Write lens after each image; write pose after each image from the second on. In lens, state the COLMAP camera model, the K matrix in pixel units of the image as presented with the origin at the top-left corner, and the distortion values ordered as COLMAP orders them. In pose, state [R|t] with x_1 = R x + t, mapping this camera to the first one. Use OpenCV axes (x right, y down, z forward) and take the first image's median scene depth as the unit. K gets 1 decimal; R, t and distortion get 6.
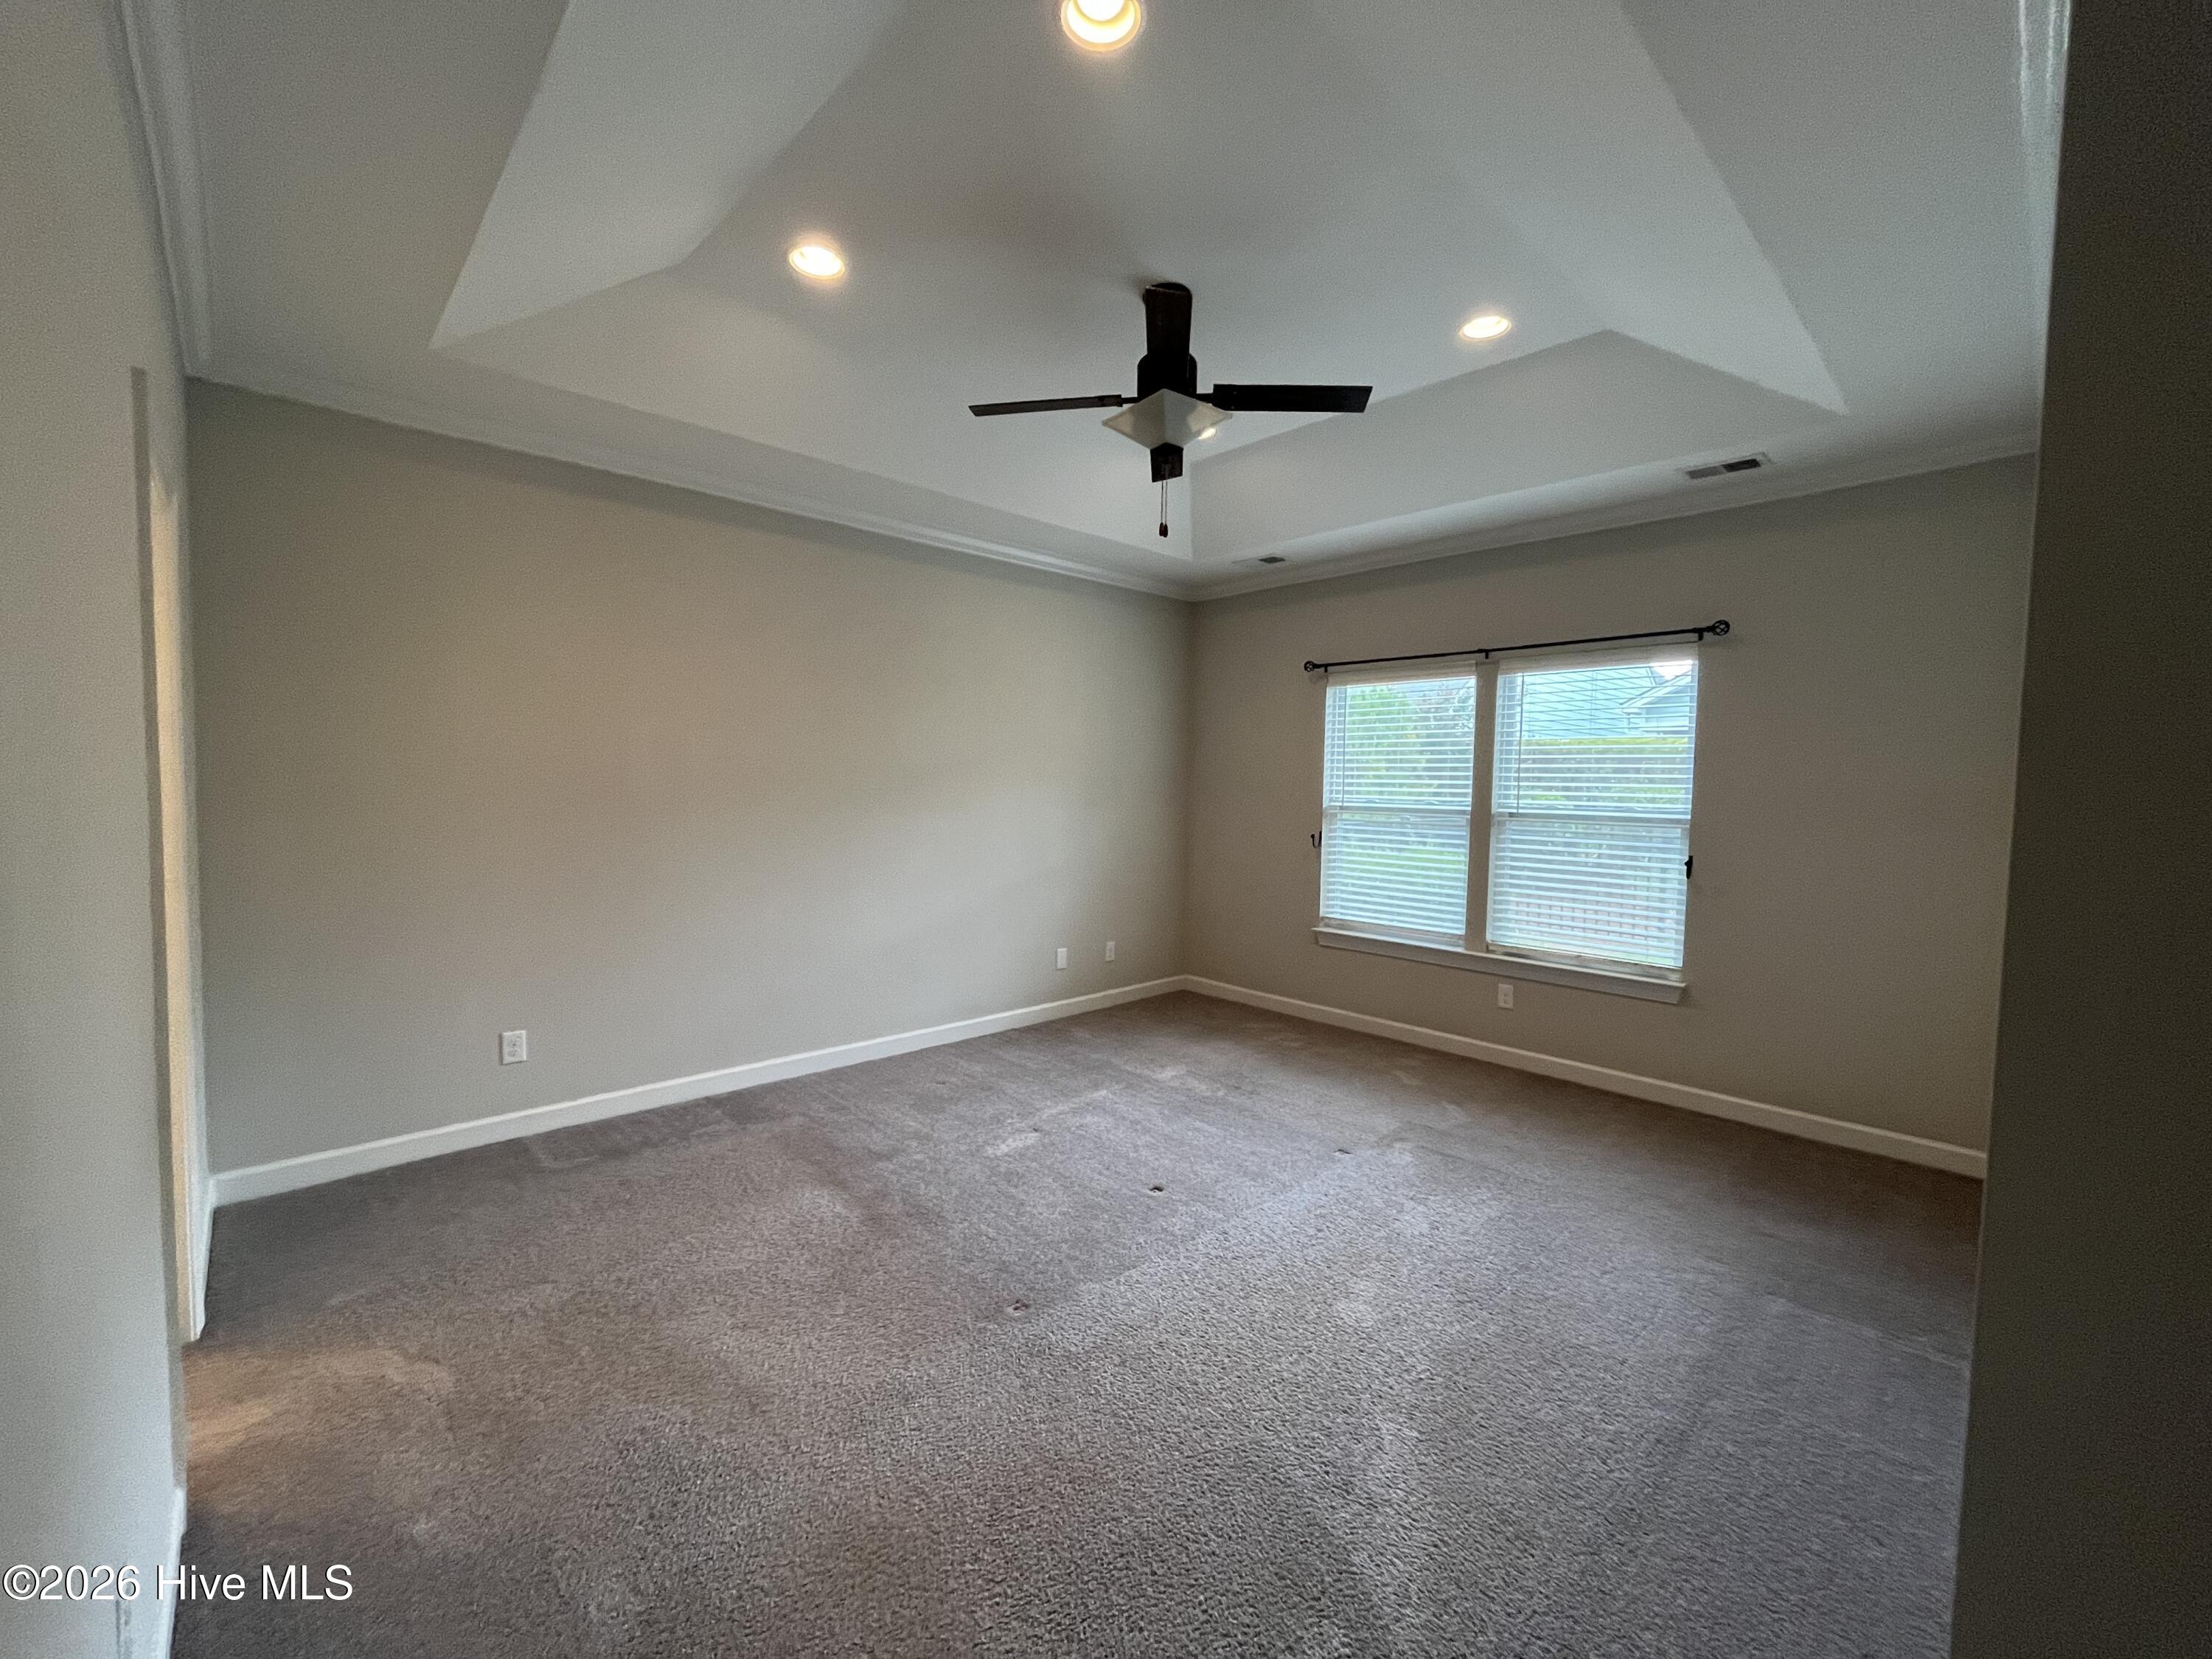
lens RADIAL K [[895.3, 0, 1112.2], [0, 895.3, 829.5], [0, 0, 1]] dist [-0.005322, 0.000811]
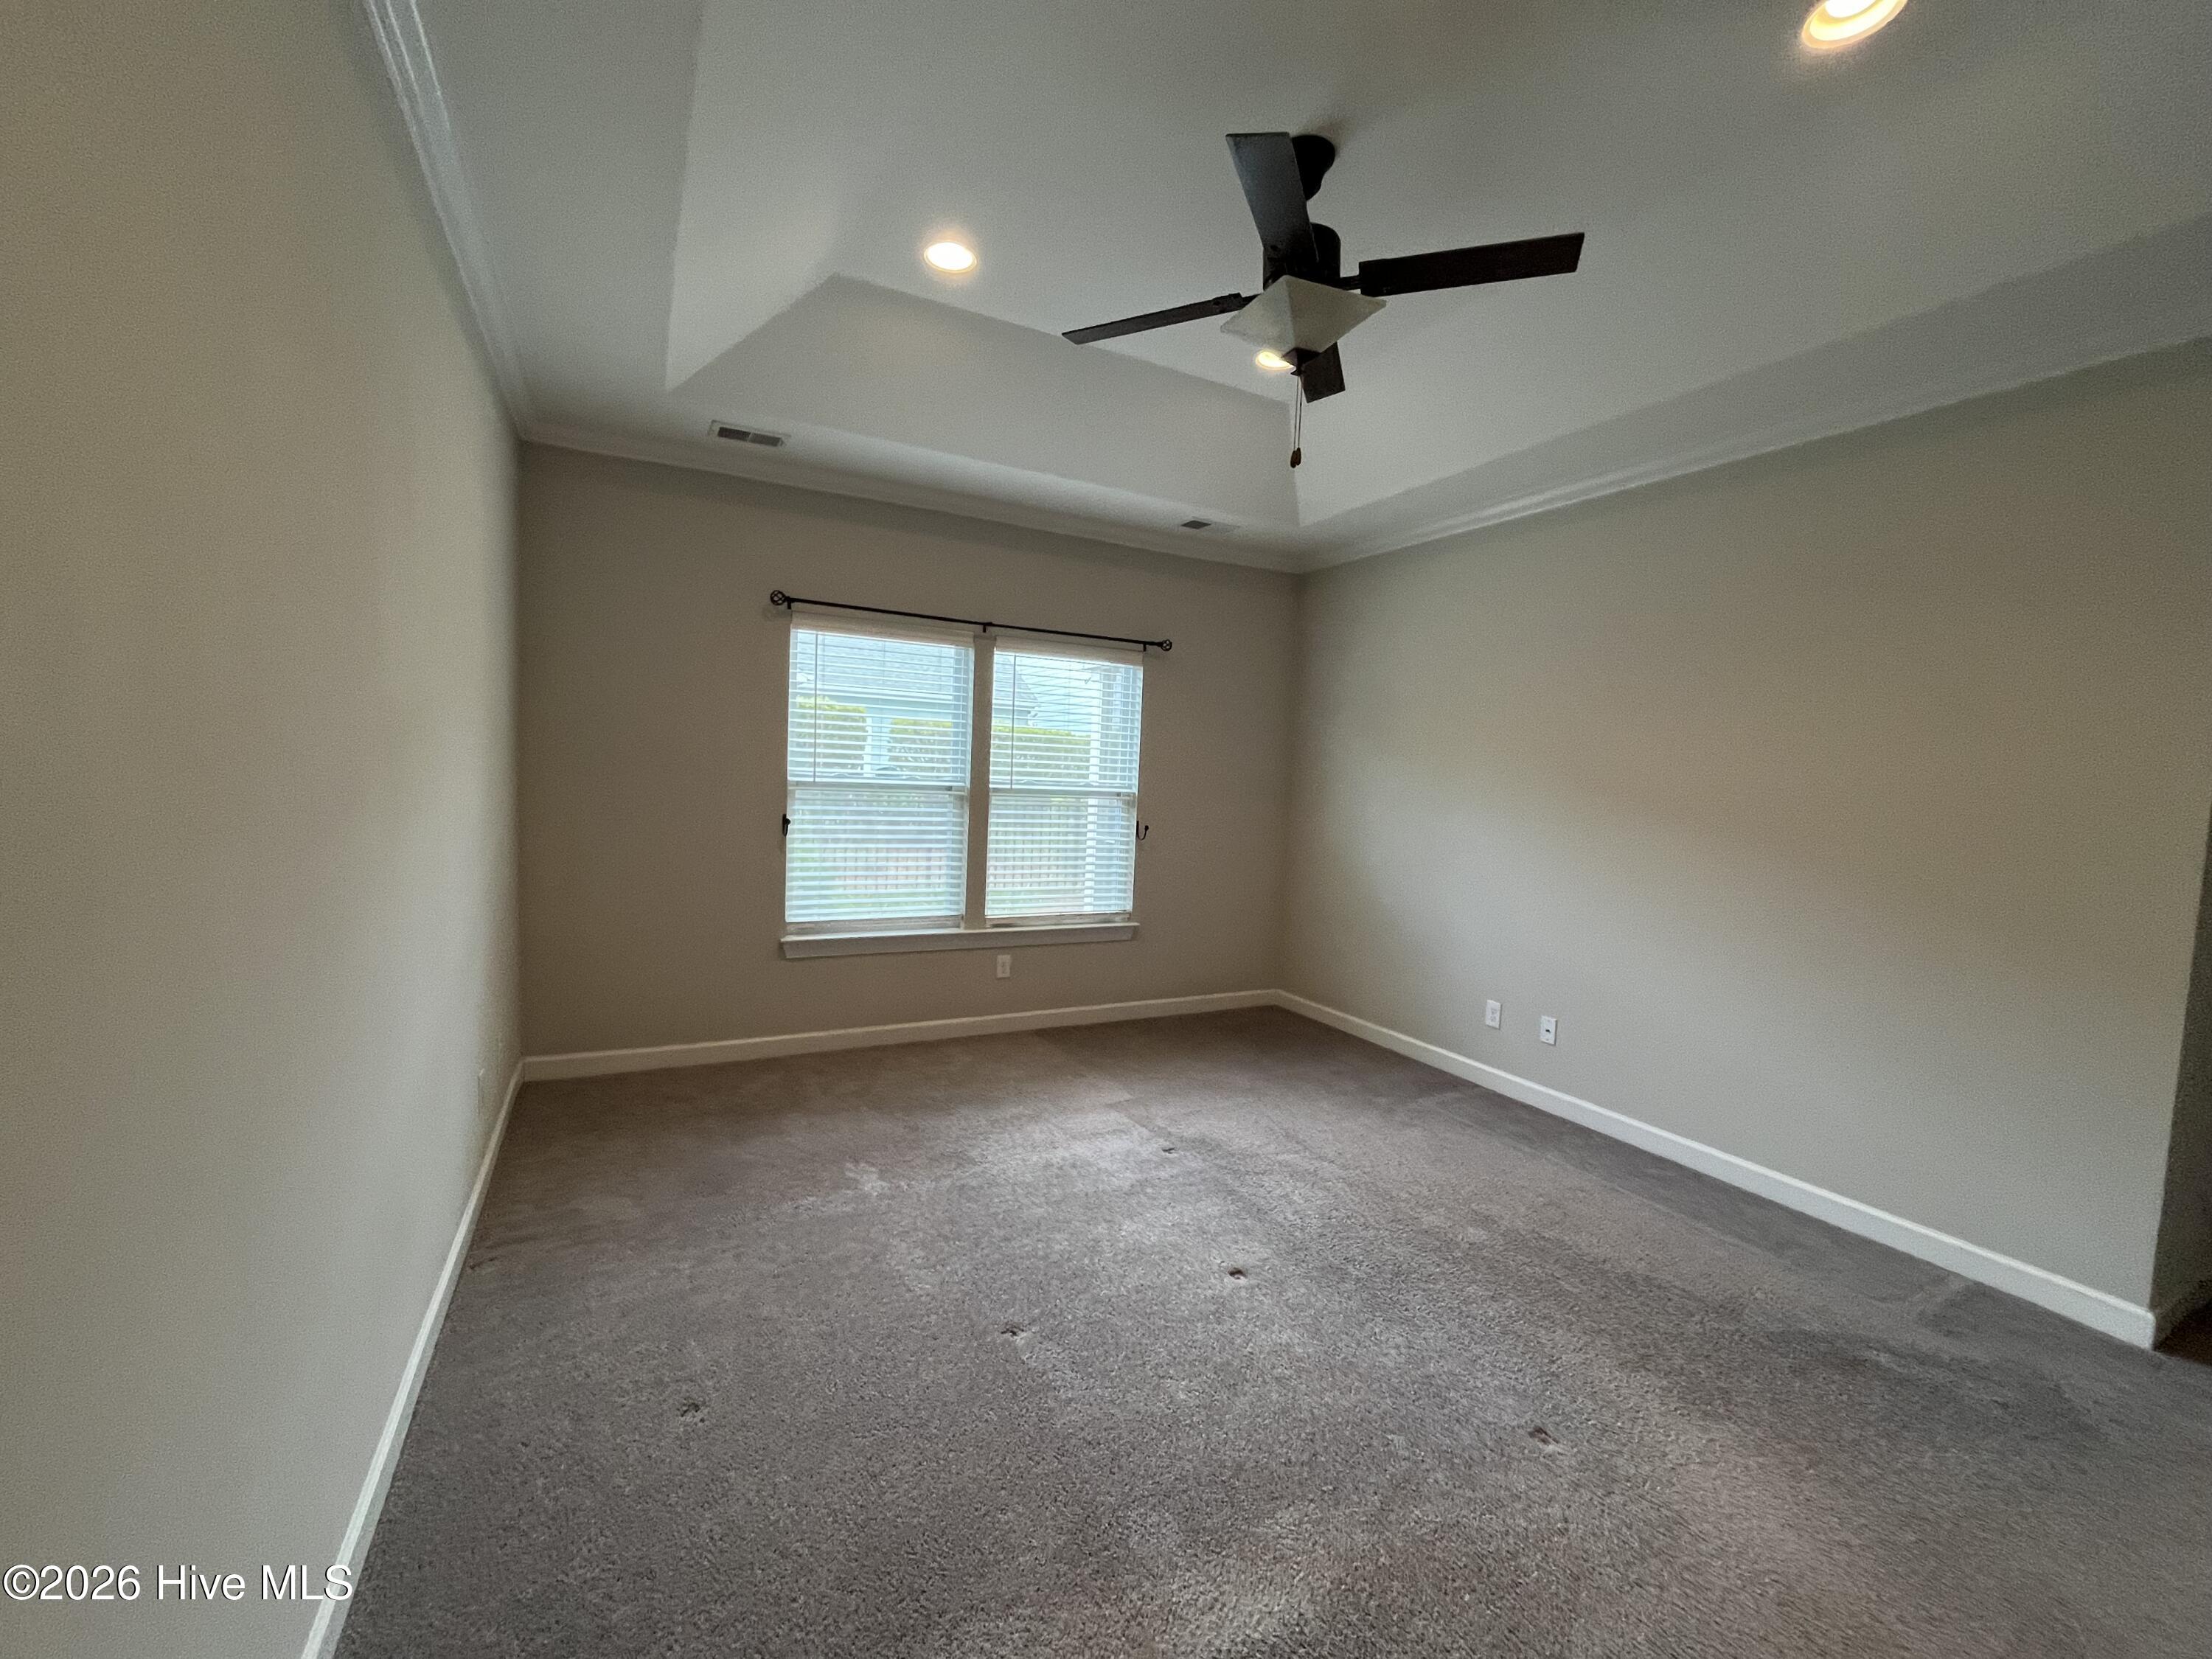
lens RADIAL K [[895.3, 0, 1093.2], [0, 895.3, 828.3], [0, 0, 1]] dist [-0.005322, 0.000811]
pose [[0.293506, -0.064917, 0.953751, -0.494522], [0.010816, 0.997853, 0.064590, -0.037915], [-0.955896, -0.008642, 0.293578, 0.590453]]
